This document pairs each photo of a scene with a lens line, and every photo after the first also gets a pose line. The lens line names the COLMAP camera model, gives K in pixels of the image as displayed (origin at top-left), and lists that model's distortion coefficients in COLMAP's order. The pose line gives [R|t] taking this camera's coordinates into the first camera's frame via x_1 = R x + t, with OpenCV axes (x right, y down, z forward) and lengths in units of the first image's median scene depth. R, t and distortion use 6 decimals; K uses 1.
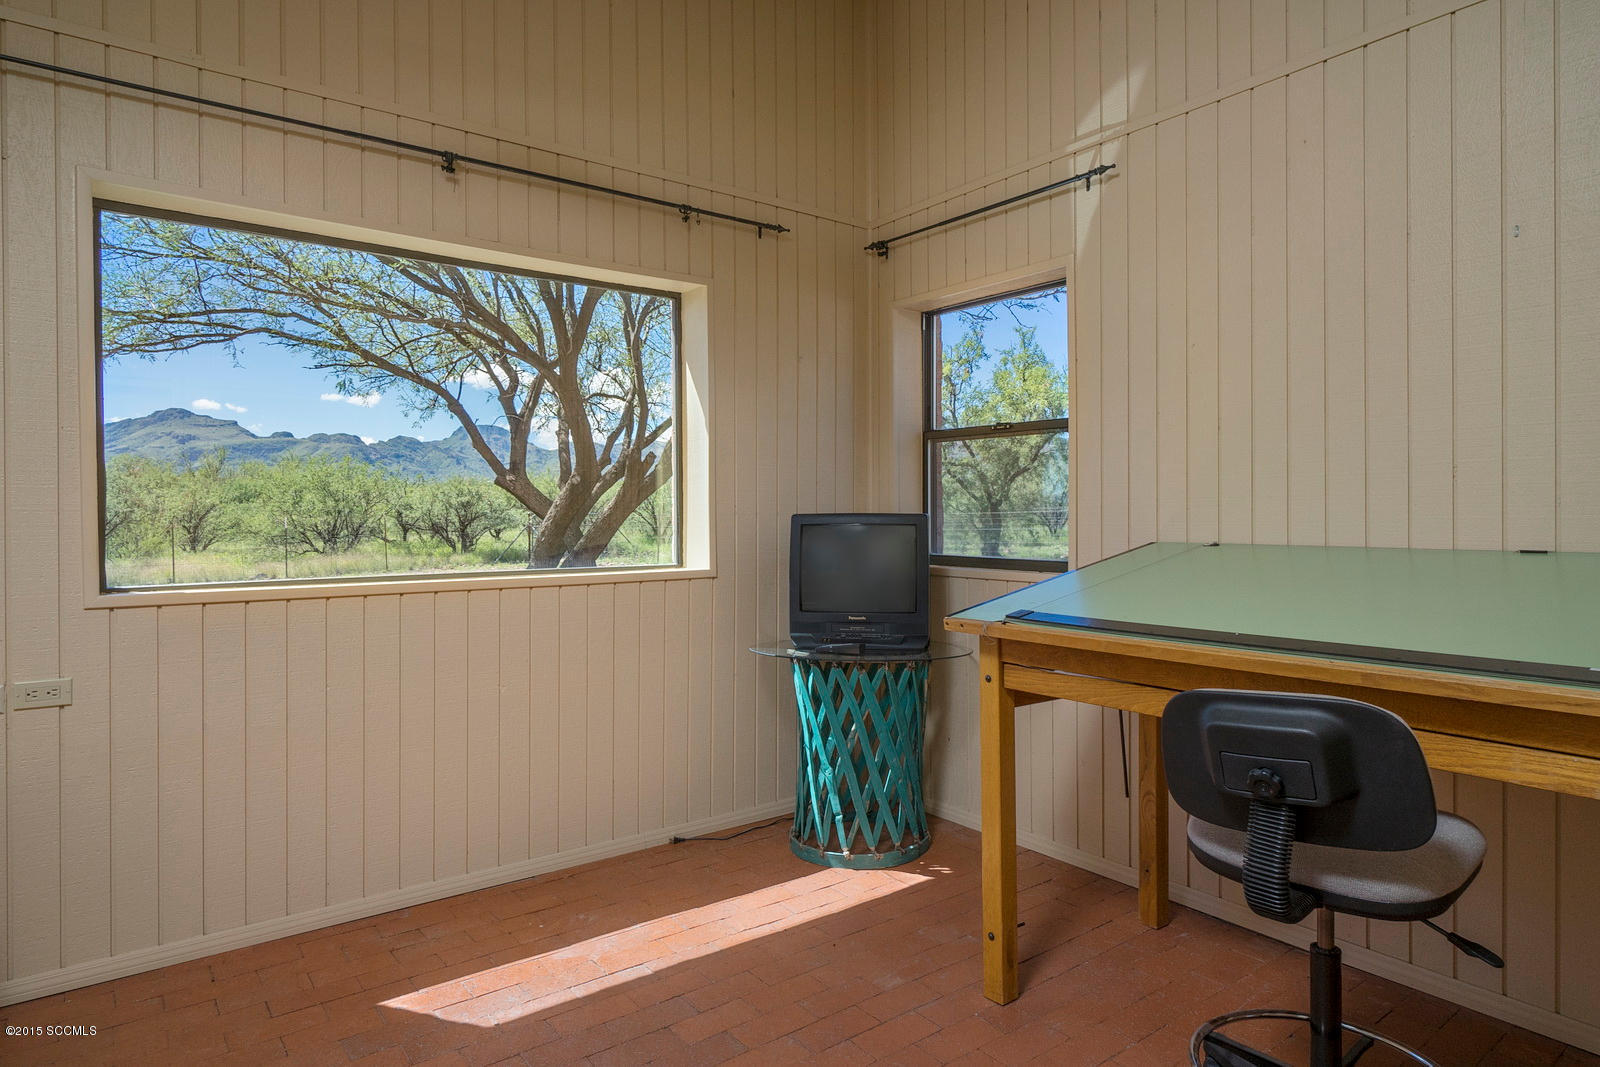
lens RADIAL K [[924.6, 0, 816.3], [0, 924.6, 524.4], [0, 0, 1]] dist [0.001149, 0.000108]
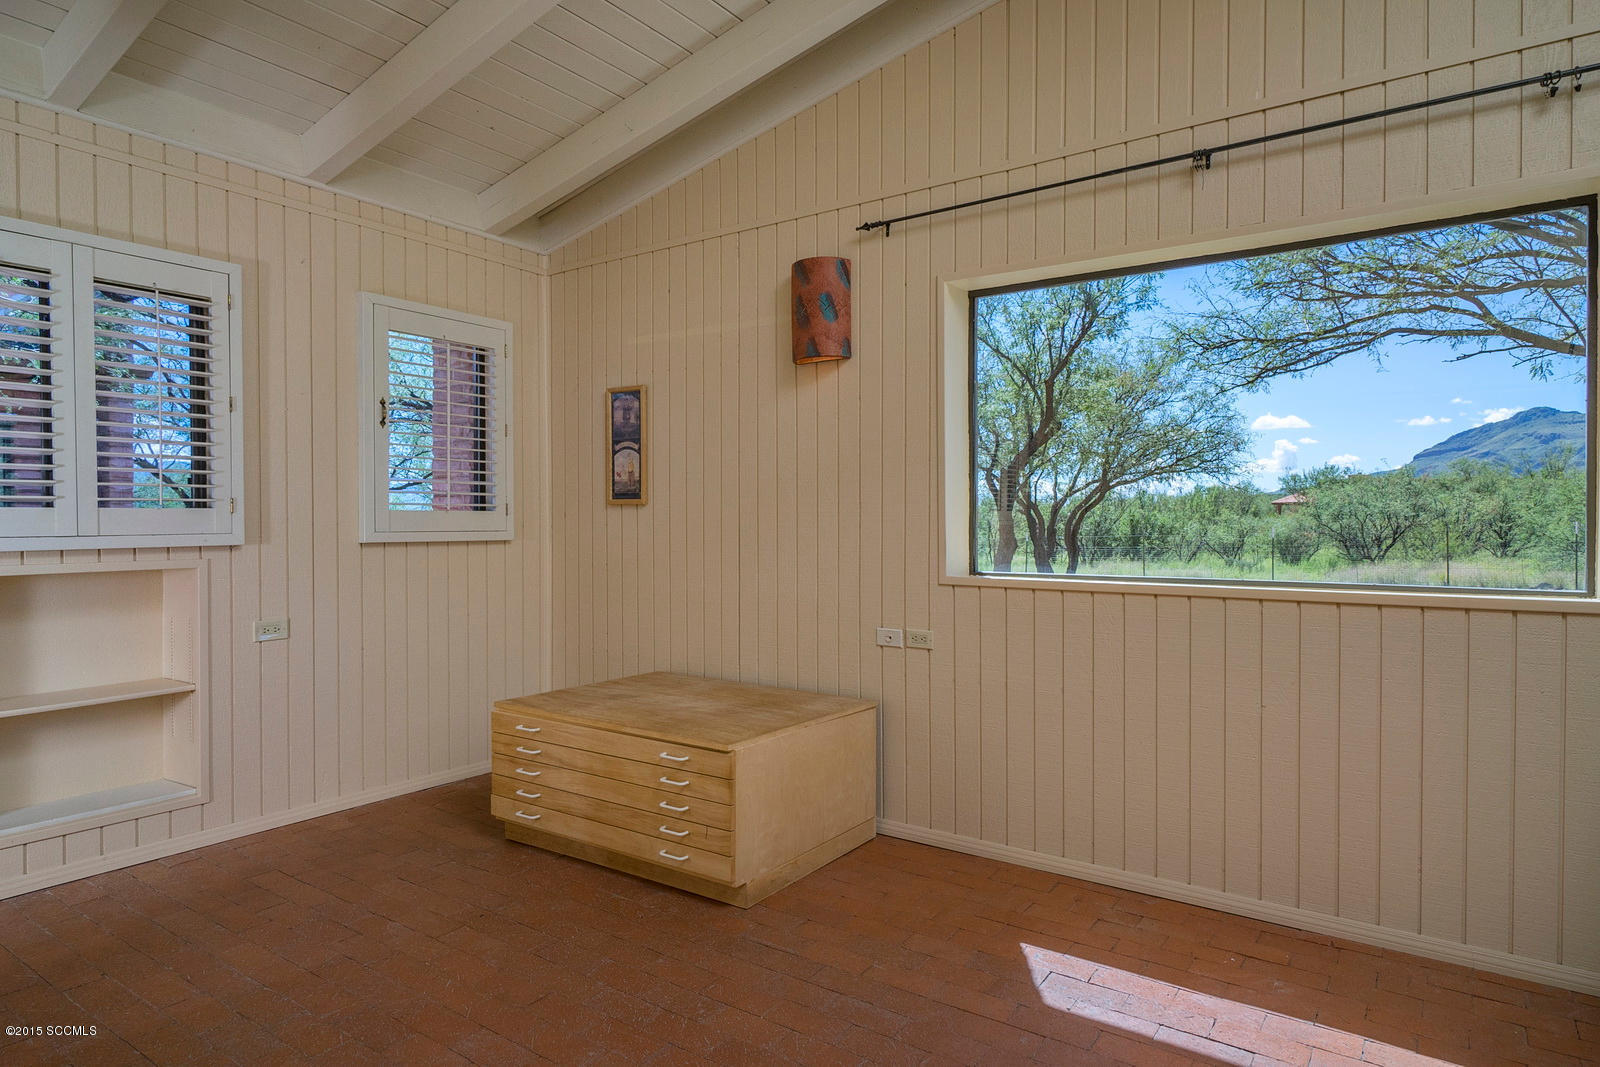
lens RADIAL K [[924.6, 0, 815.9], [0, 924.6, 531.4], [0, 0, 1]] dist [0.001149, 0.000108]
pose [[0.299138, 0.013838, -0.954109, 0.348598], [-0.010347, 0.999883, 0.011258, -0.003356], [0.954154, 0.006504, 0.299247, 0.261445]]
